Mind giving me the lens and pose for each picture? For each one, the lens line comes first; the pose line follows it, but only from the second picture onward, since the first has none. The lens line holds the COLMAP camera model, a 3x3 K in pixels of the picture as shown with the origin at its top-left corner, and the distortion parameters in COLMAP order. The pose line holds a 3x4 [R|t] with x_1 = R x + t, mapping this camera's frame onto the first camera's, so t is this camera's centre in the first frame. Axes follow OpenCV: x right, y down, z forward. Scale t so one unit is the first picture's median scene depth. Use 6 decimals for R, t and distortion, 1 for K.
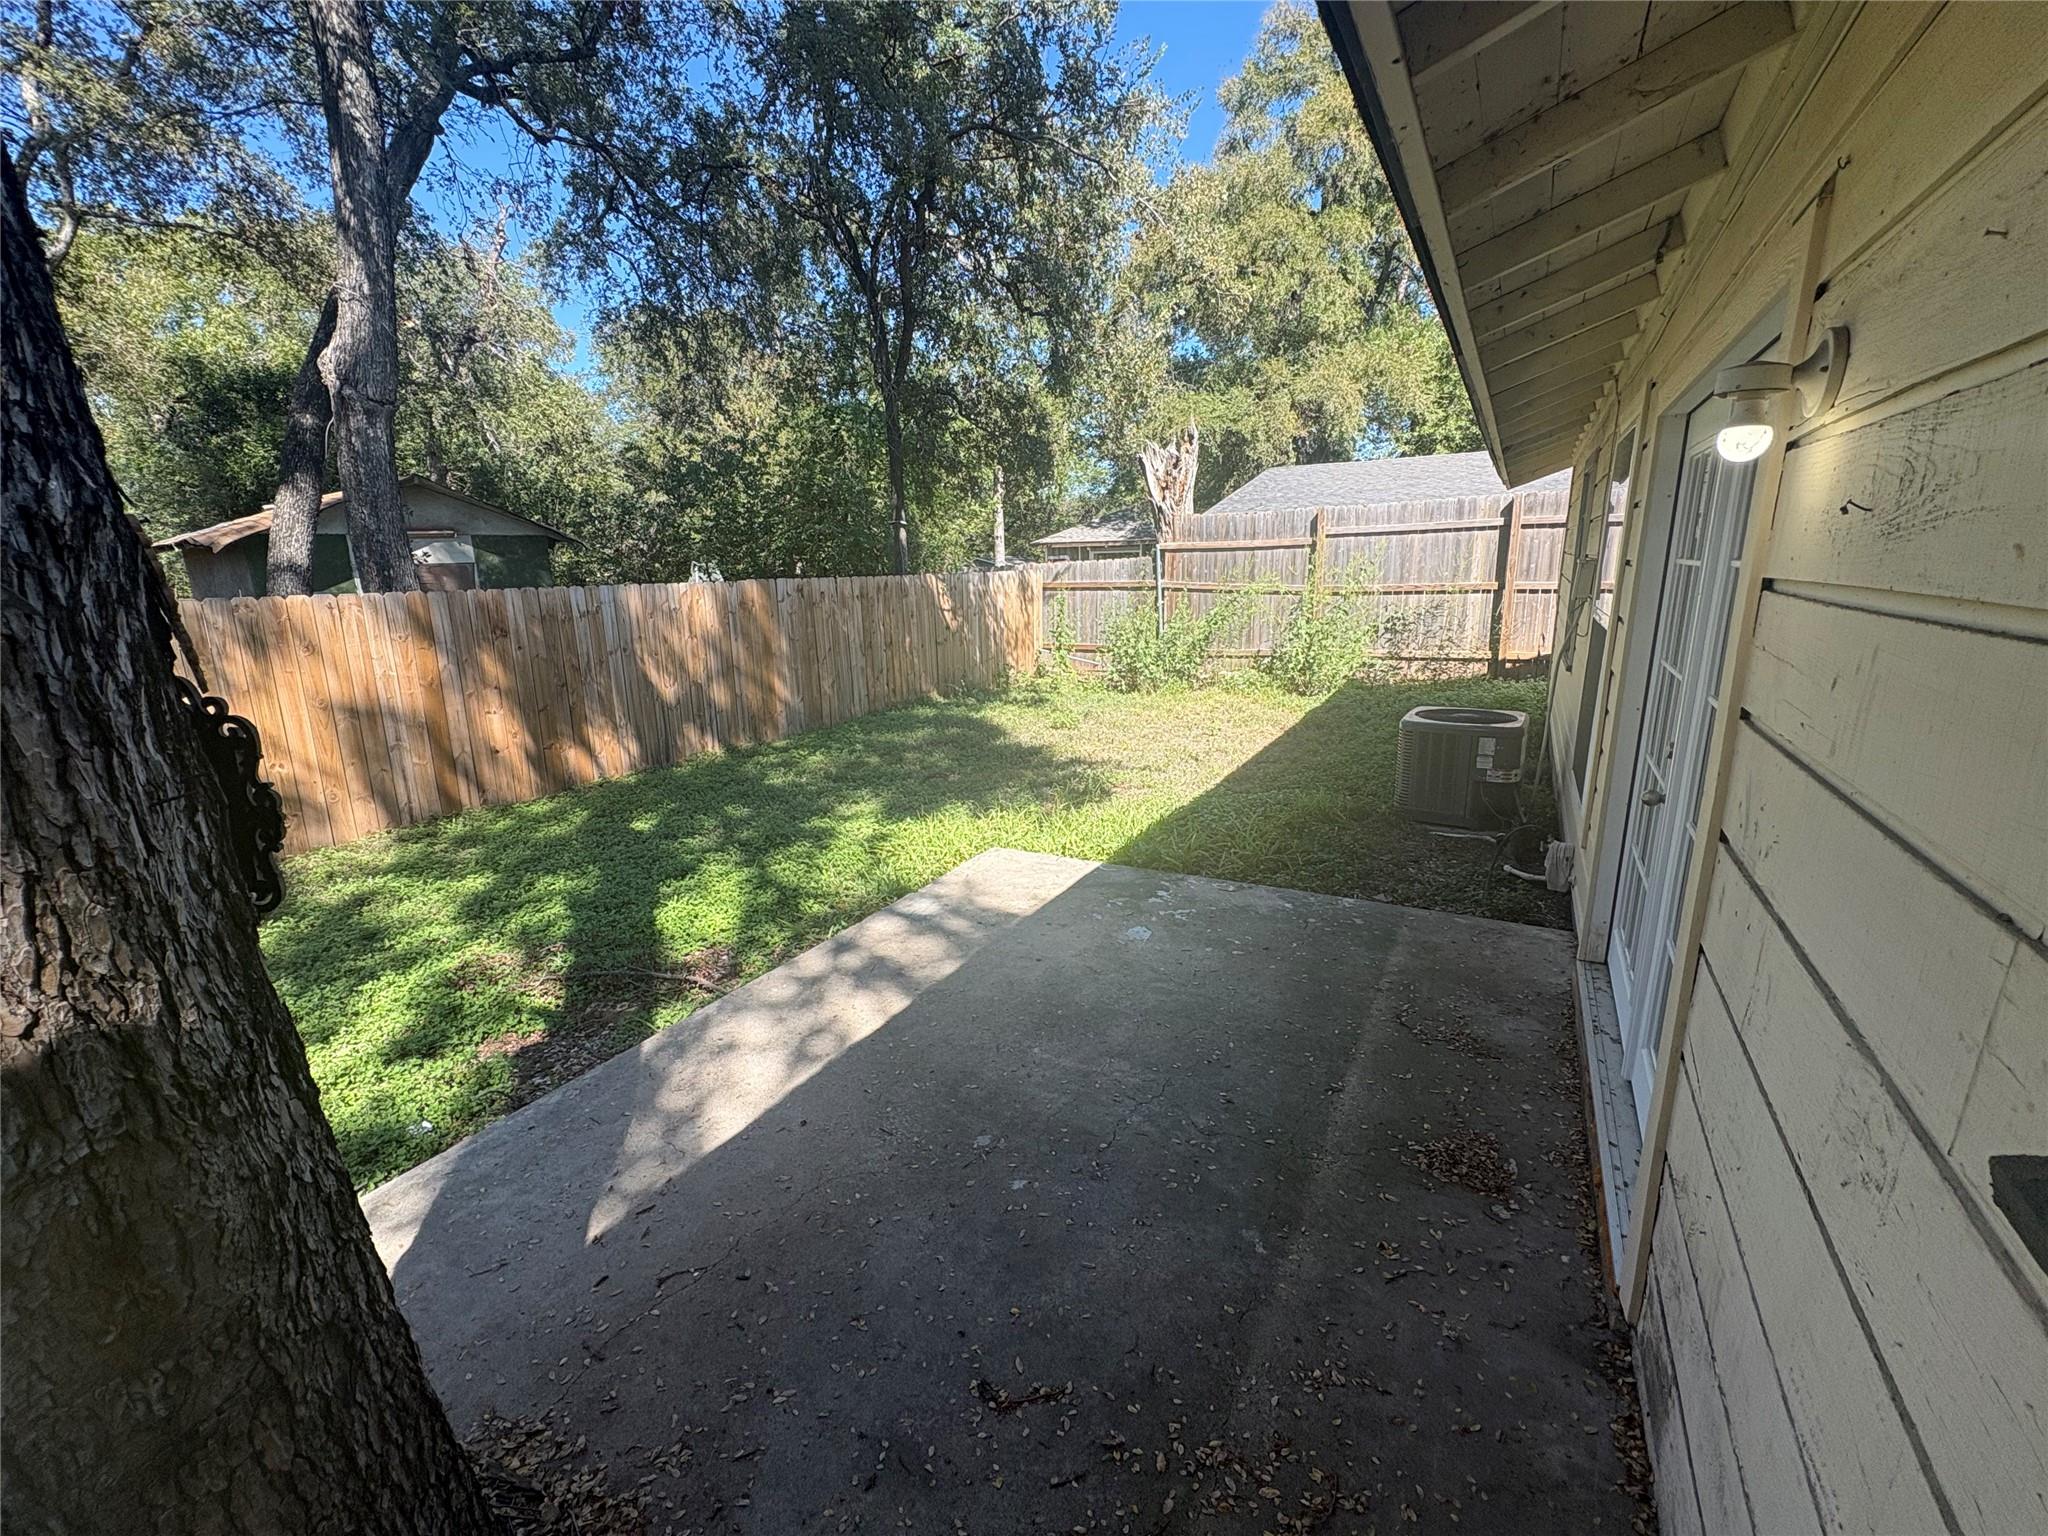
lens RADIAL K [[835.7, 0, 1024.0], [0, 835.7, 768.0], [0, 0, 1]] dist [-0.000915, -0.000091]
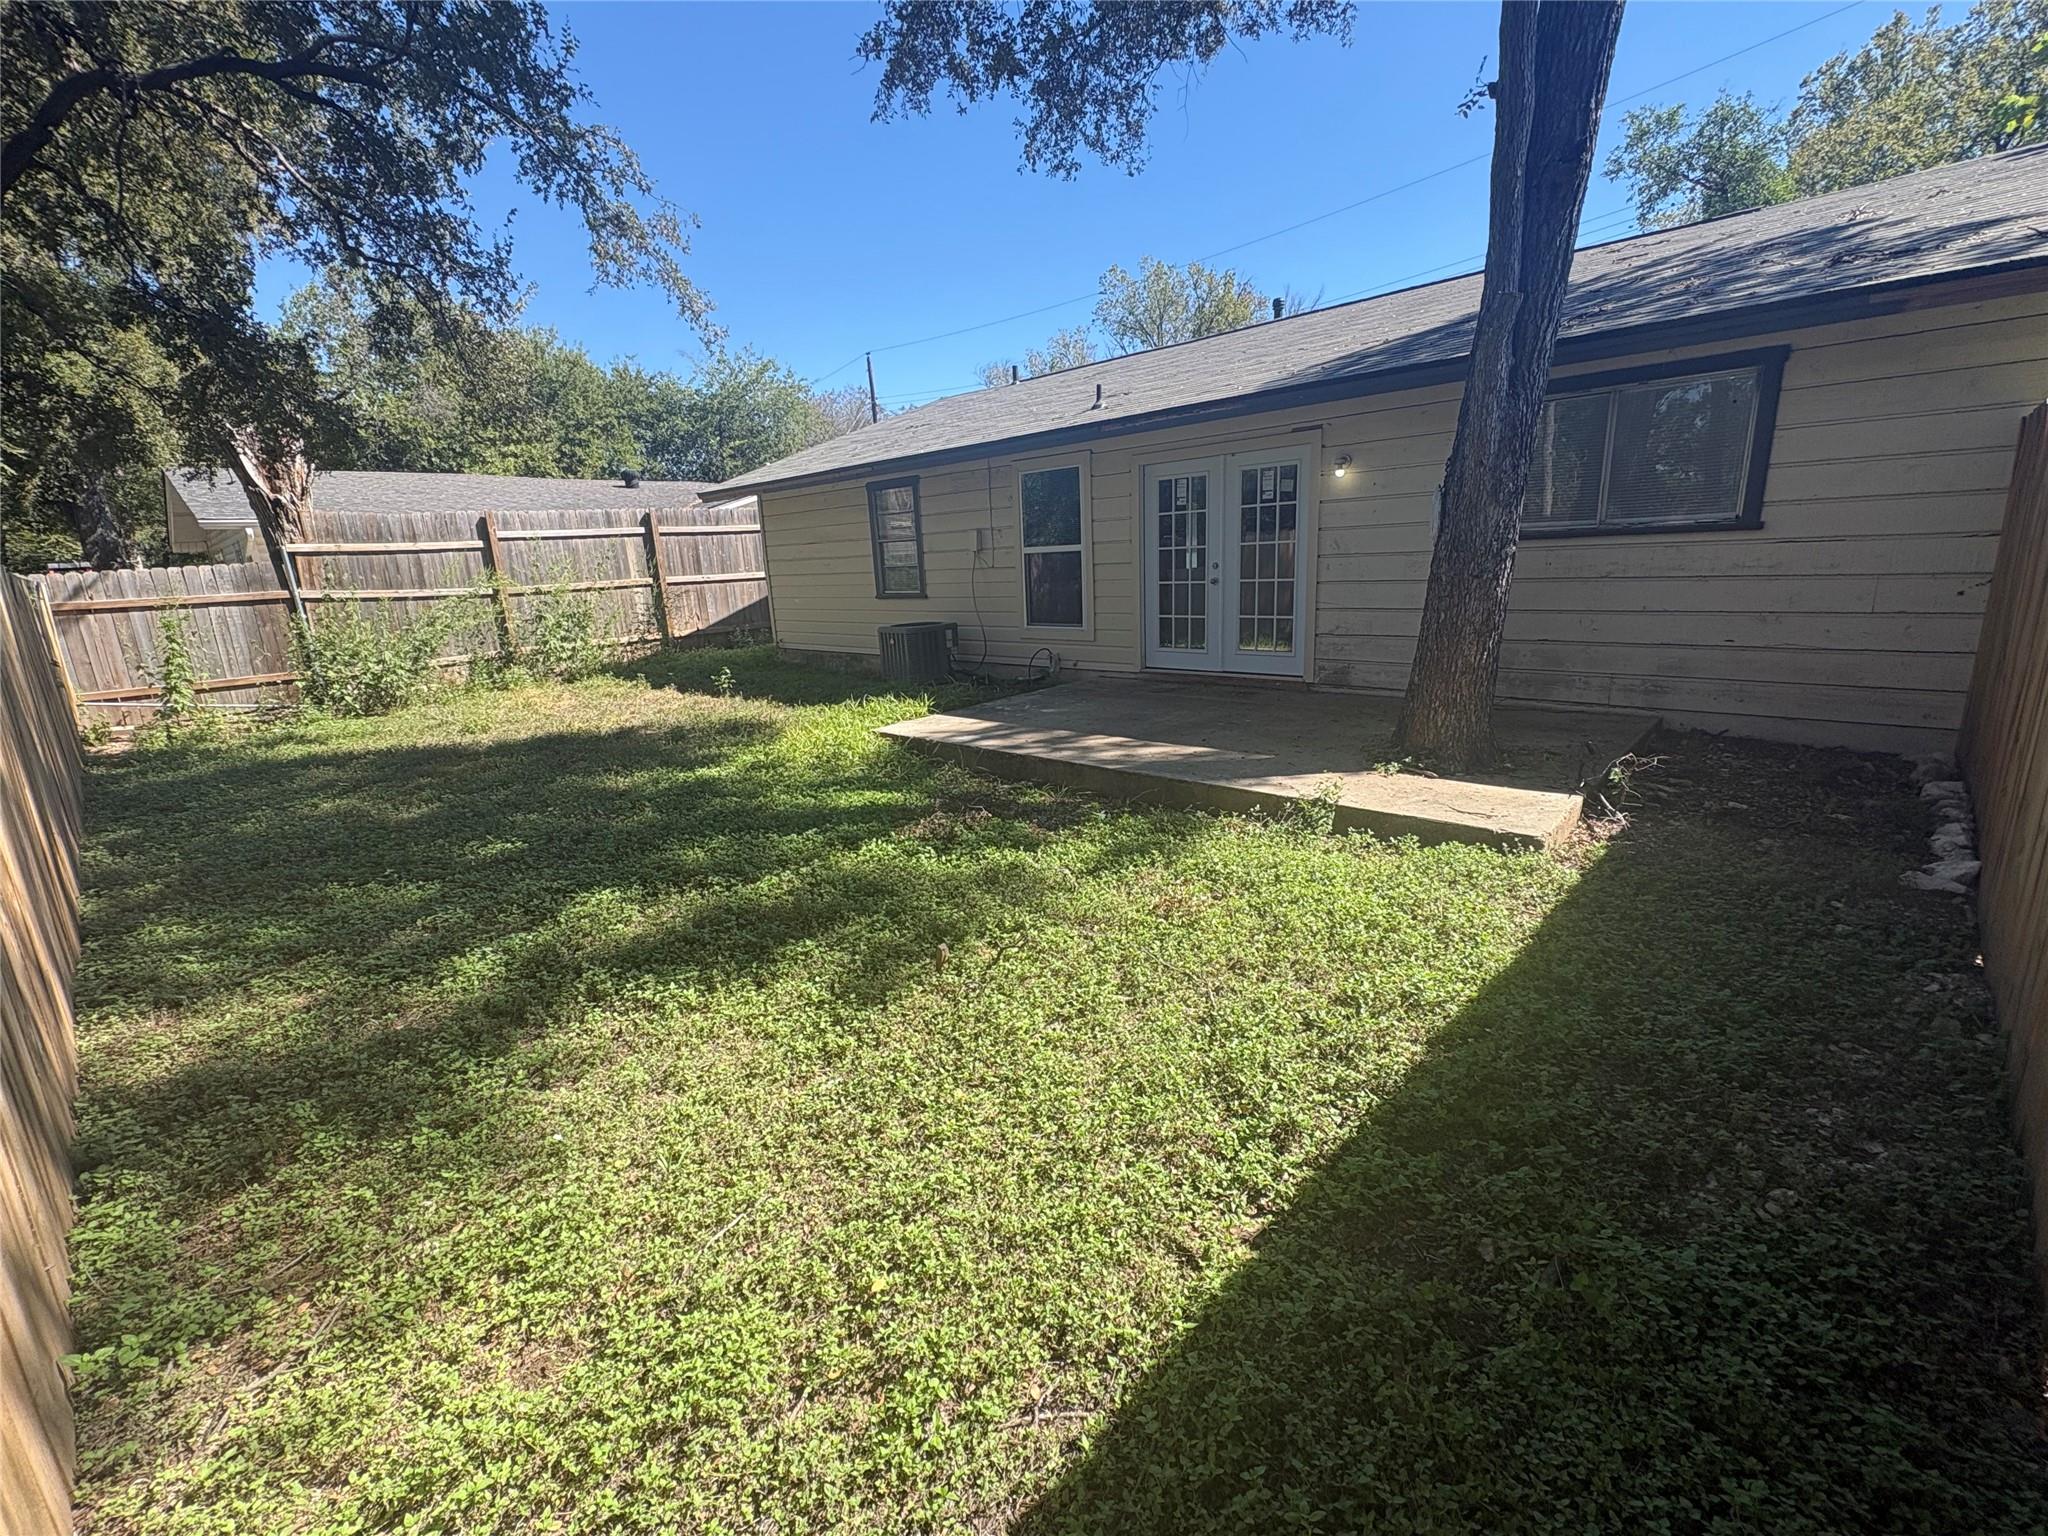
lens RADIAL K [[809.5, 0, 1022.4], [0, 809.5, 771.9], [0, 0, 1]] dist [-0.001931, -0.000335]
pose [[0.237207, -0.238606, 0.941701, -0.526495], [0.272969, 0.946683, 0.171110, 0.001927], [-0.932320, 0.216467, 0.289692, 0.172306]]
